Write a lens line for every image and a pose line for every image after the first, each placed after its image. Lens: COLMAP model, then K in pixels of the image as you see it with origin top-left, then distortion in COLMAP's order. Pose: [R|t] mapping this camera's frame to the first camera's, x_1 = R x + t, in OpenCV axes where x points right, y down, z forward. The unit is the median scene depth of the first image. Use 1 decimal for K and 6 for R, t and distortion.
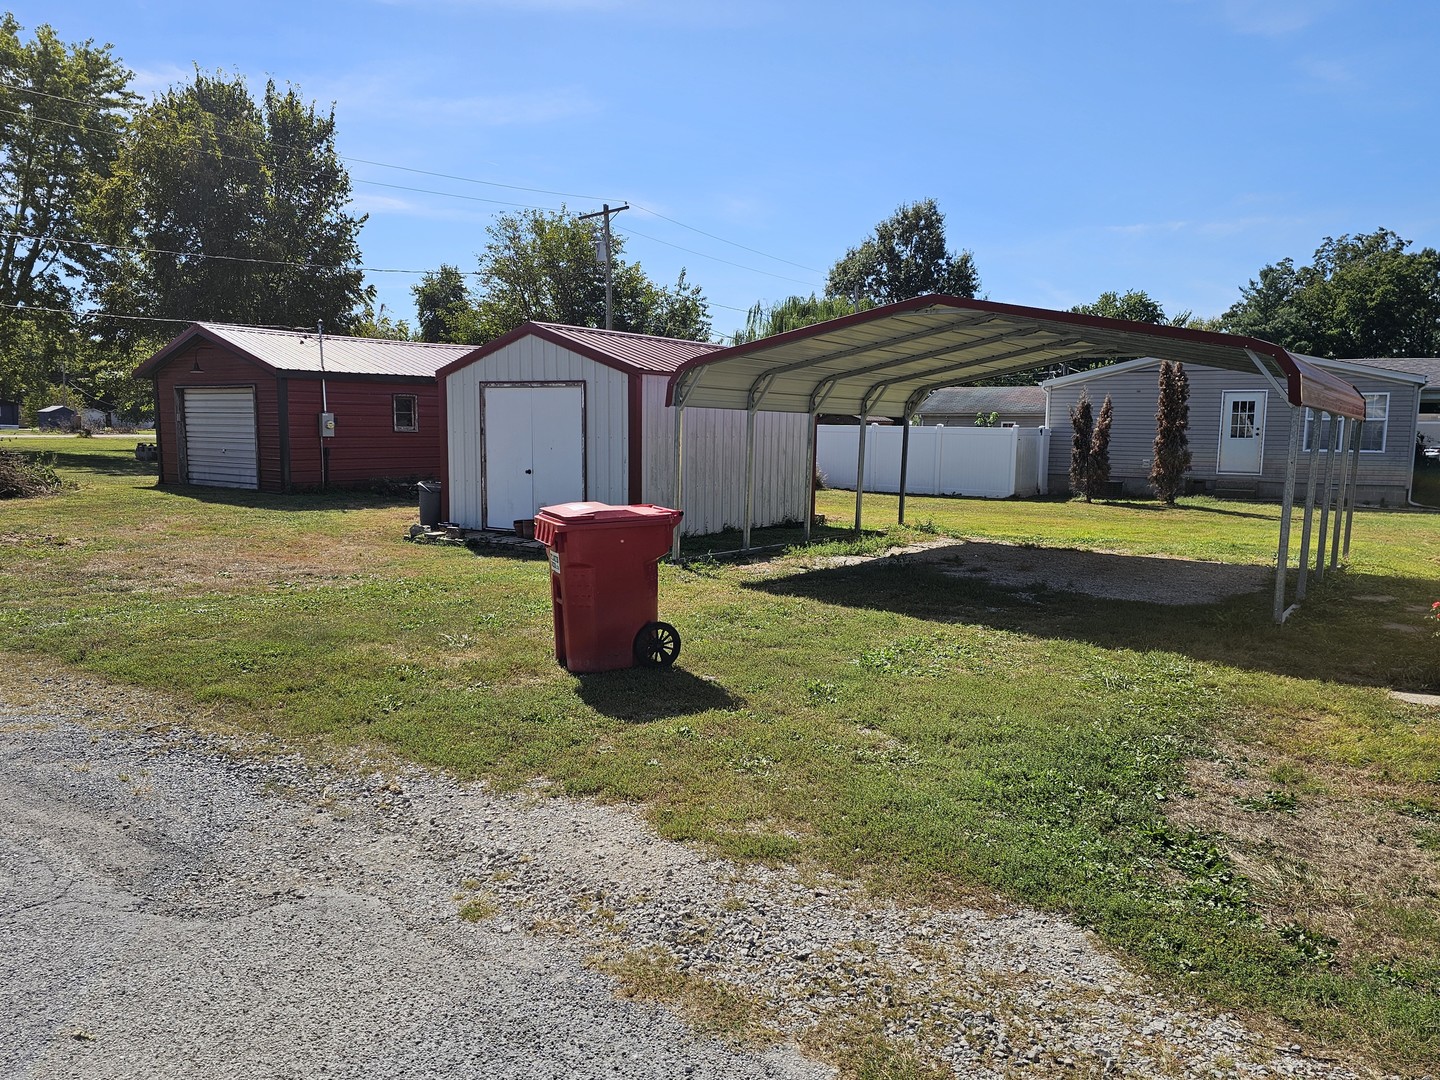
lens RADIAL K [[1031.6, 0, 719.3], [0, 1031.6, 581.1], [0, 0, 1]] dist [0.014170, 0.002714]
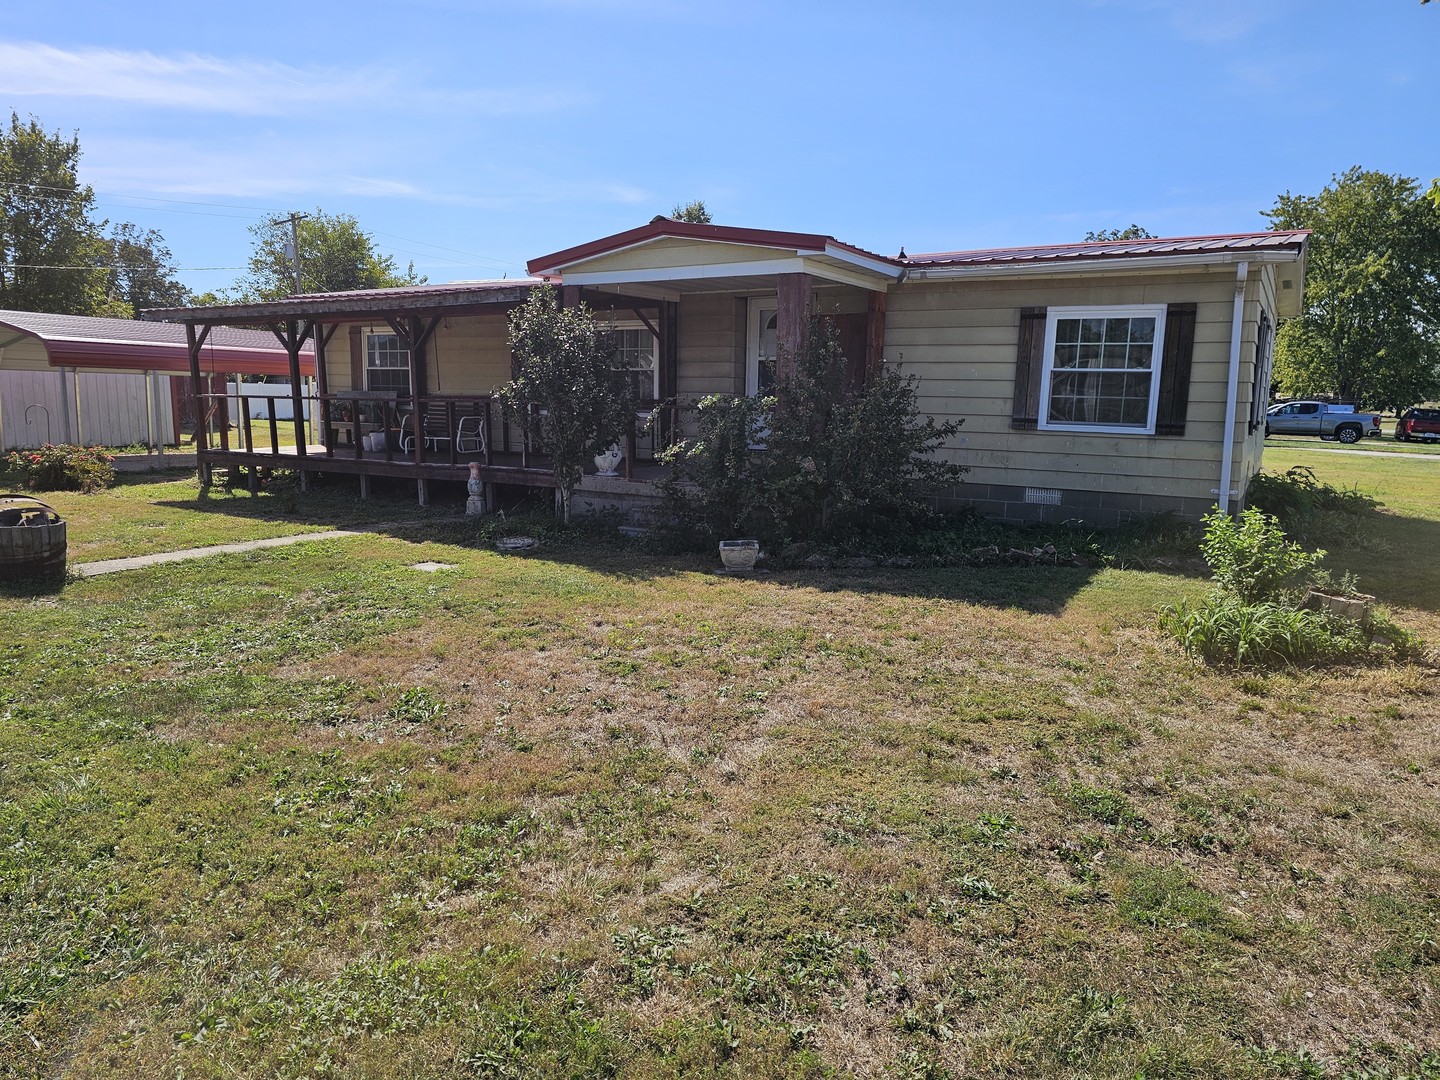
lens RADIAL K [[944.4, 0, 720.0], [0, 944.4, 540.0], [0, 0, 1]] dist [0.028043, -0.000796]
pose [[0.999932, 0.002805, 0.011315, 0.216338], [-0.002858, 0.999985, 0.004697, 0.017477], [-0.011301, -0.004729, 0.999925, -0.100511]]
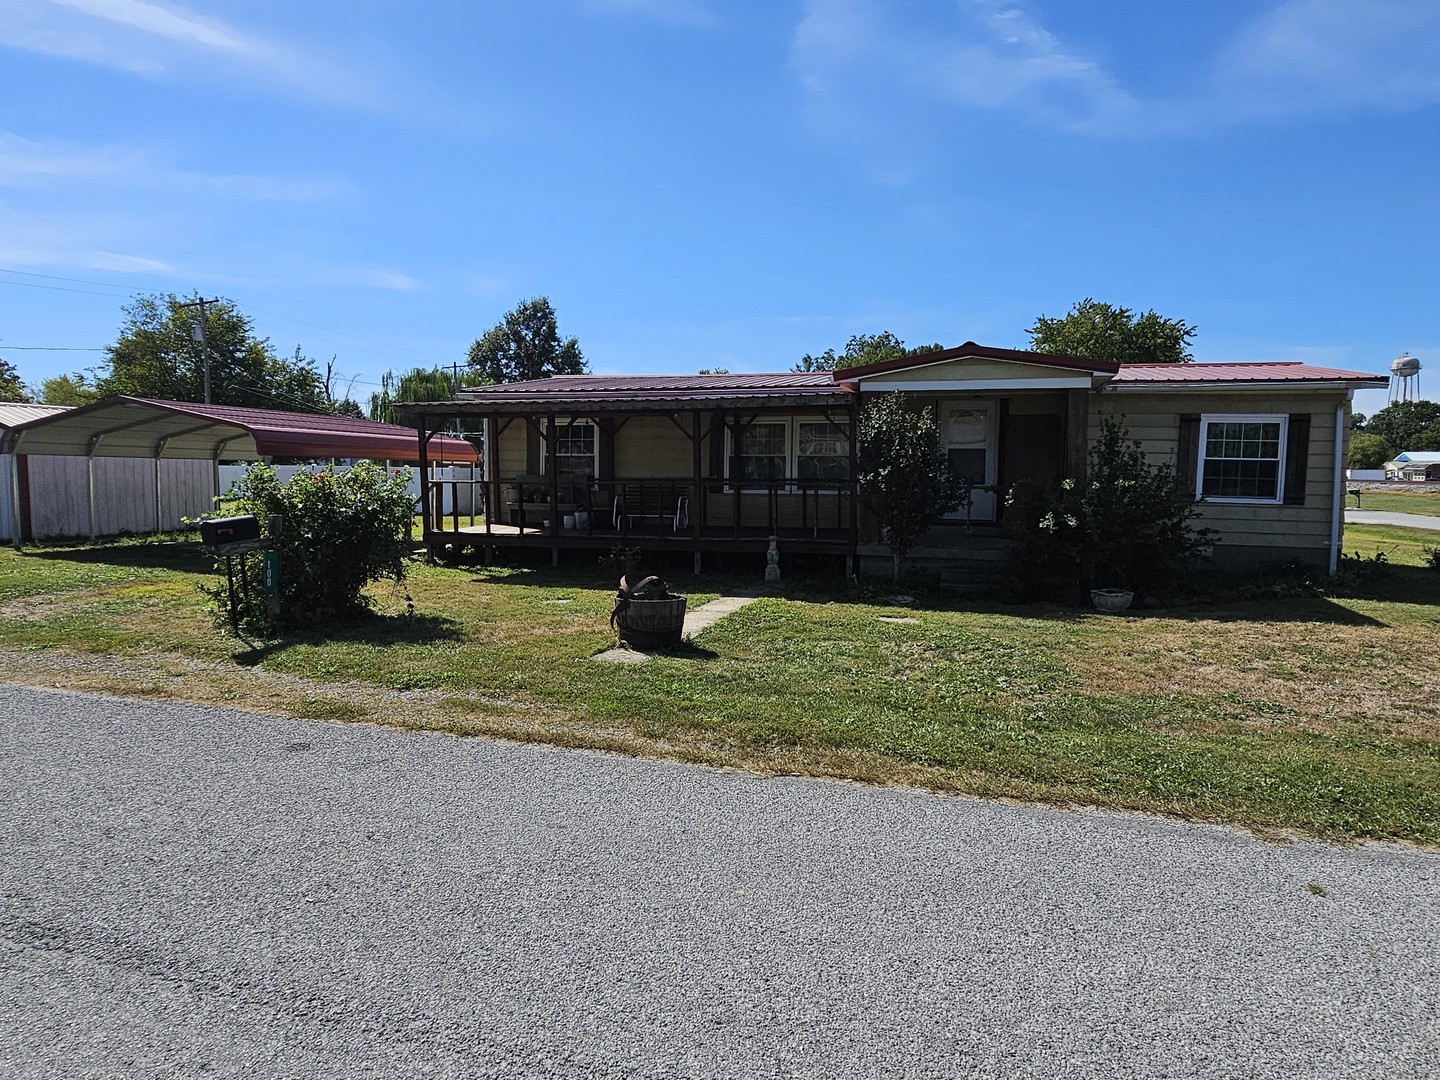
lens RADIAL K [[872.5, 0, 720.0], [0, 872.5, 540.0], [0, 0, 1]] dist [-0.002159, 0.000330]
pose [[0.964013, -0.022937, 0.264865, 0.118860], [0.040500, 0.997313, -0.061040, 0.016226], [-0.262753, 0.069570, 0.962352, -0.105133]]
